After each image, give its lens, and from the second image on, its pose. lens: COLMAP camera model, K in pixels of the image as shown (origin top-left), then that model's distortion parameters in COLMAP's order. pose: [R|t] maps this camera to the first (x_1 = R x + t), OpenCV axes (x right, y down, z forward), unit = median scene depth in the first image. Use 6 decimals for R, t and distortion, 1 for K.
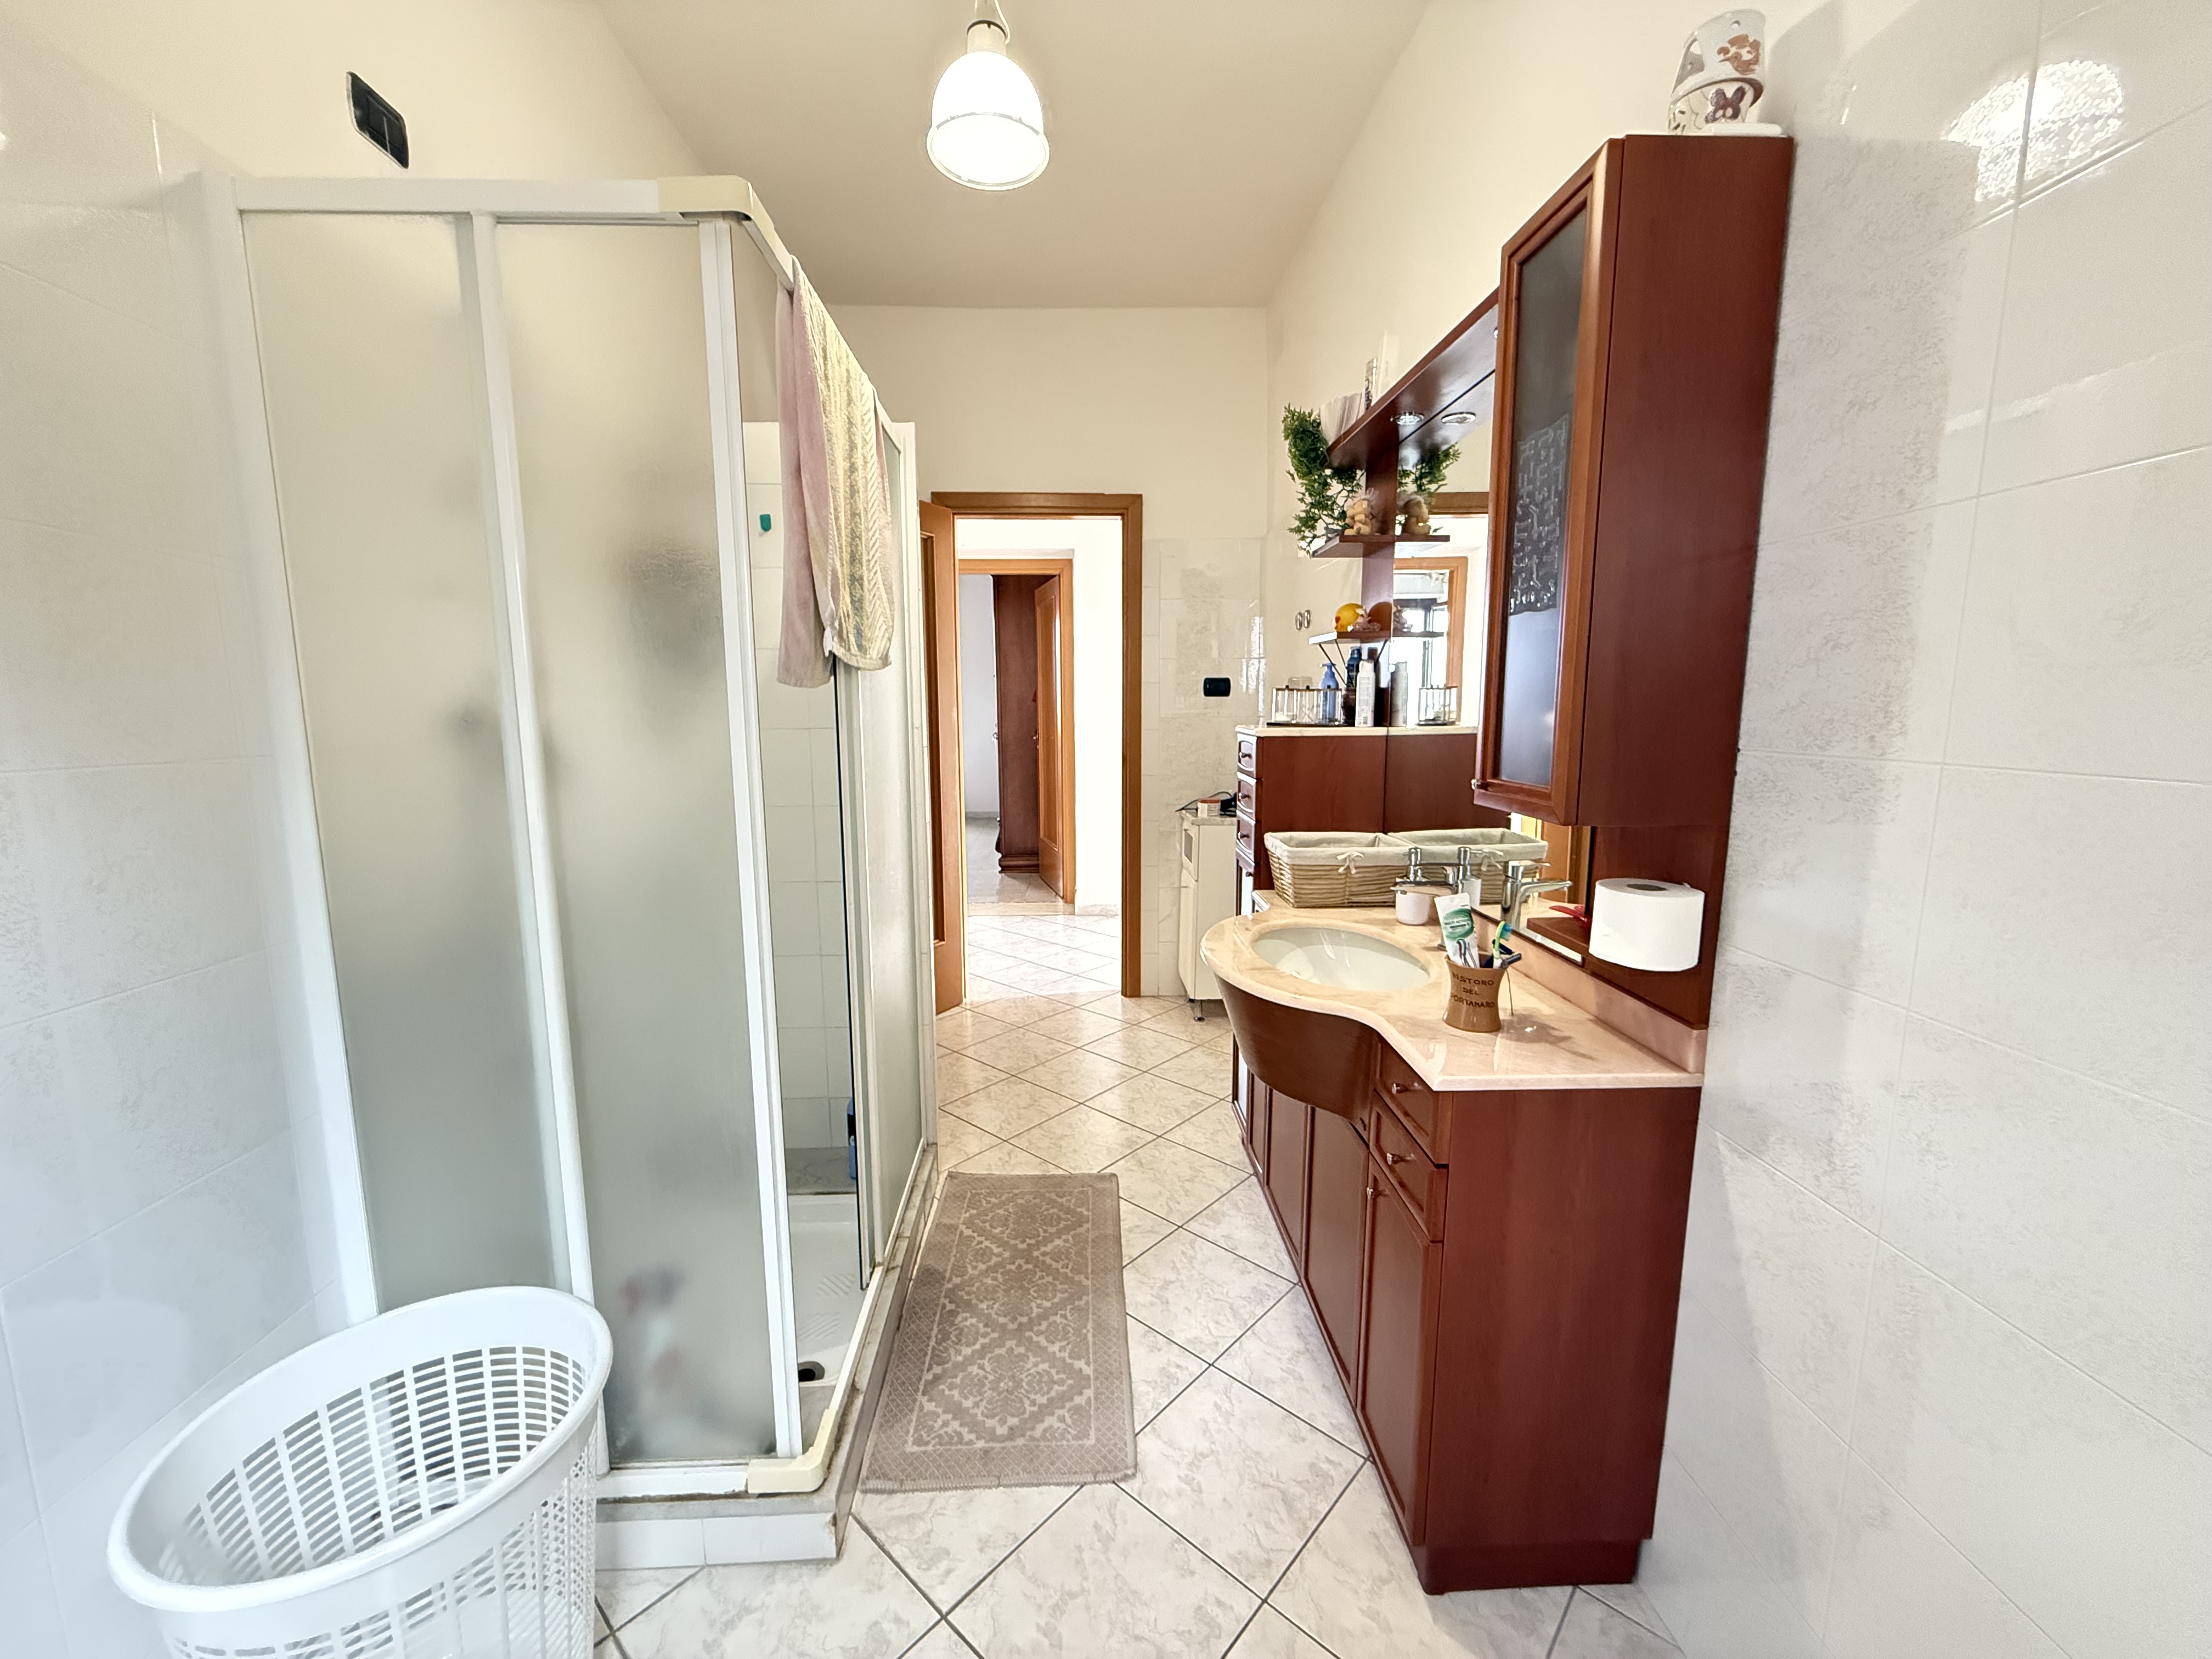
lens RADIAL K [[882.0, 0, 1098.7], [0, 882.0, 829.9], [0, 0, 1]] dist [-0.000835, 0.000183]
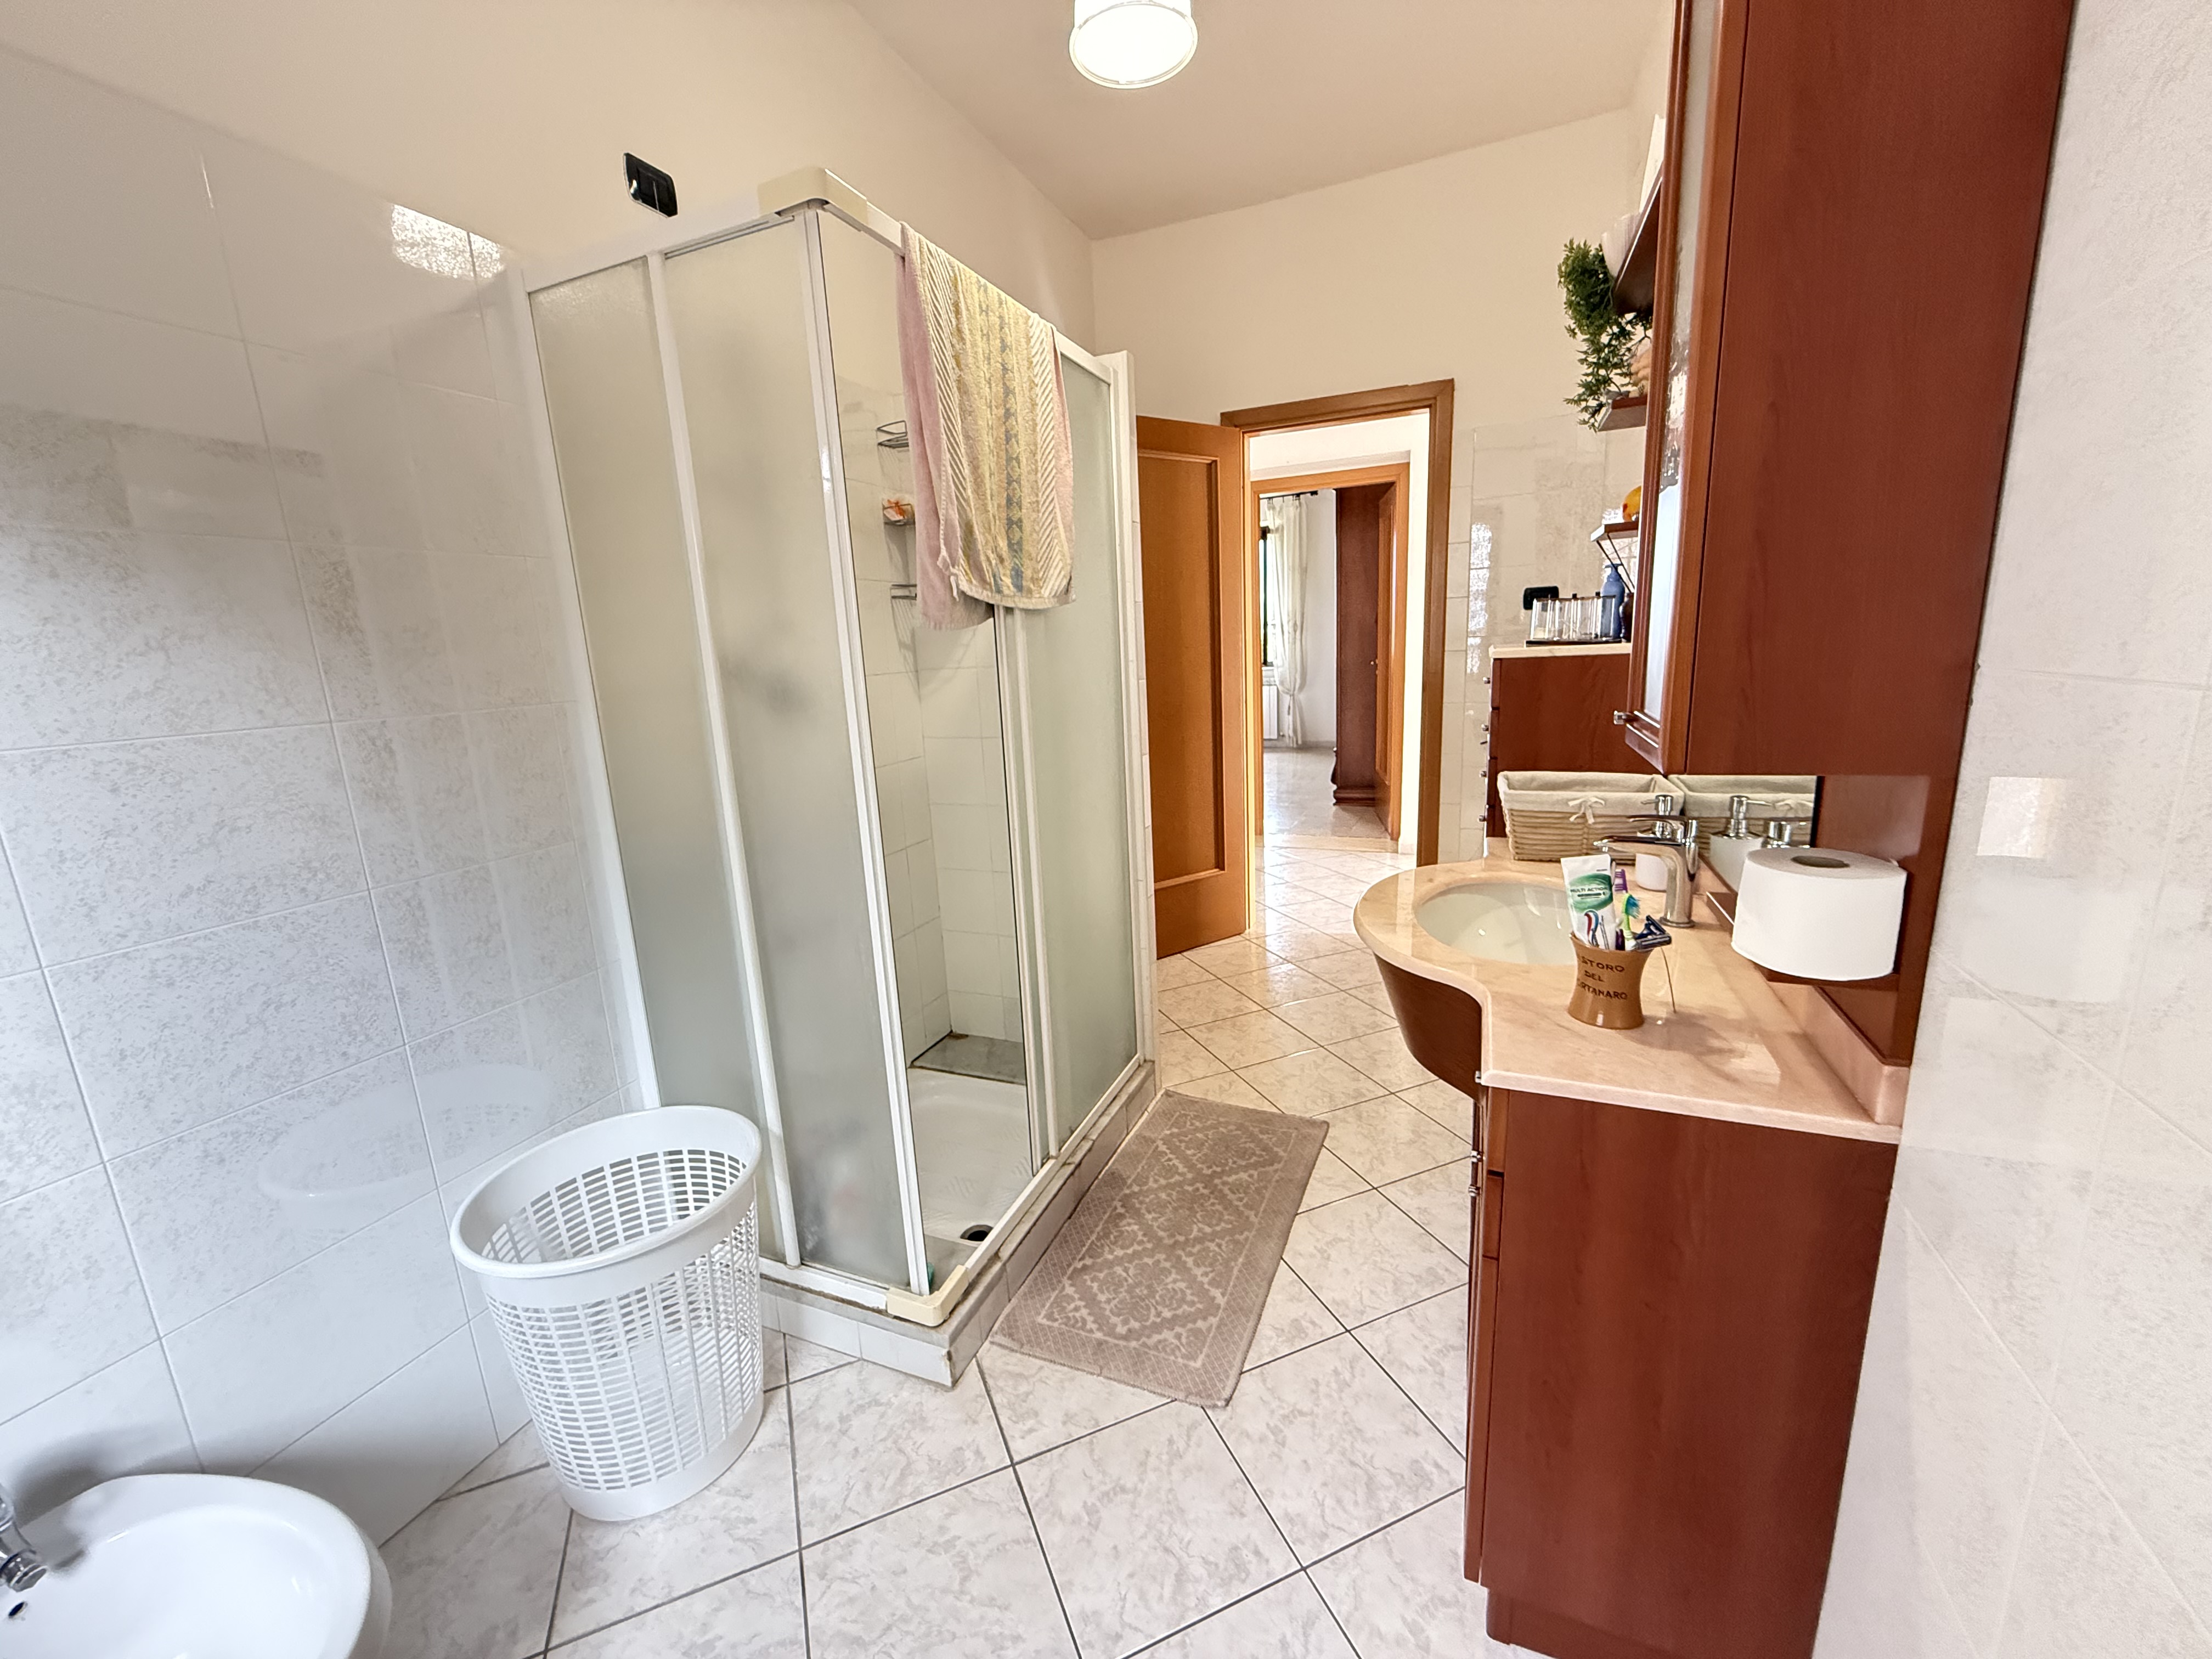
lens RADIAL K [[882.0, 0, 1098.7], [0, 882.0, 829.9], [0, 0, 1]] dist [-0.000835, 0.000183]
pose [[0.902554, 0.050128, -0.427648, 0.271192], [-0.015075, 0.996270, 0.084964, -0.009226], [0.430312, -0.070238, 0.899944, 0.067419]]
